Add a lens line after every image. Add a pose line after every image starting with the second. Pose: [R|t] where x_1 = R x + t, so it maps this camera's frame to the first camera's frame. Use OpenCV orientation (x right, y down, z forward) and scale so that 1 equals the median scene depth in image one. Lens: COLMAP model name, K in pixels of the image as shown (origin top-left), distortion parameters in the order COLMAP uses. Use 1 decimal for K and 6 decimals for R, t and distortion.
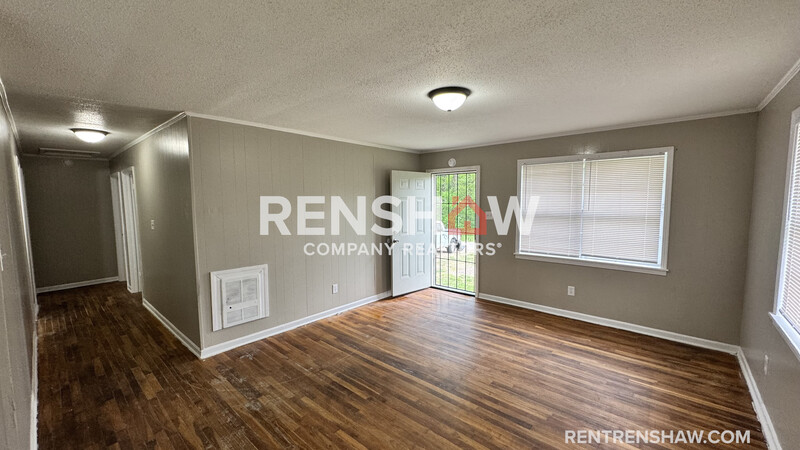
lens RADIAL K [[315.8, 0, 399.7], [0, 315.8, 221.5], [0, 0, 1]] dist [-0.000410, -0.000087]
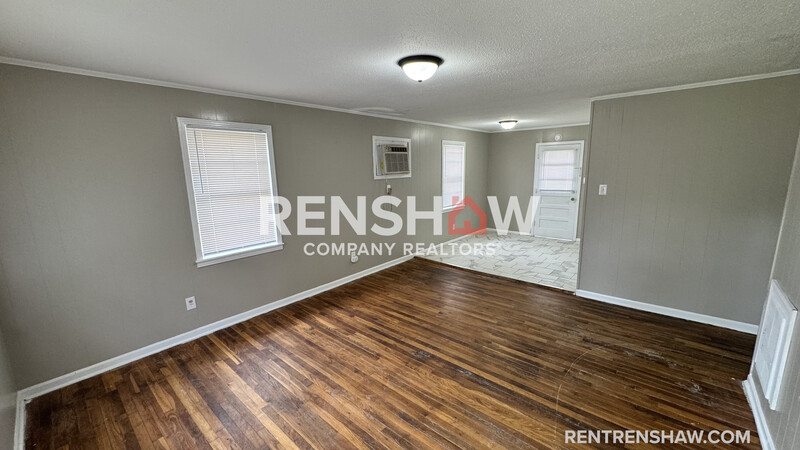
lens RADIAL K [[315.8, 0, 399.0], [0, 315.8, 230.9], [0, 0, 1]] dist [-0.000410, -0.000087]
pose [[-0.999610, 0.027903, -0.000610, 0.212908], [0.026657, 0.960991, 0.275292, -0.161039], [0.008268, 0.275169, -0.961360, 1.841146]]
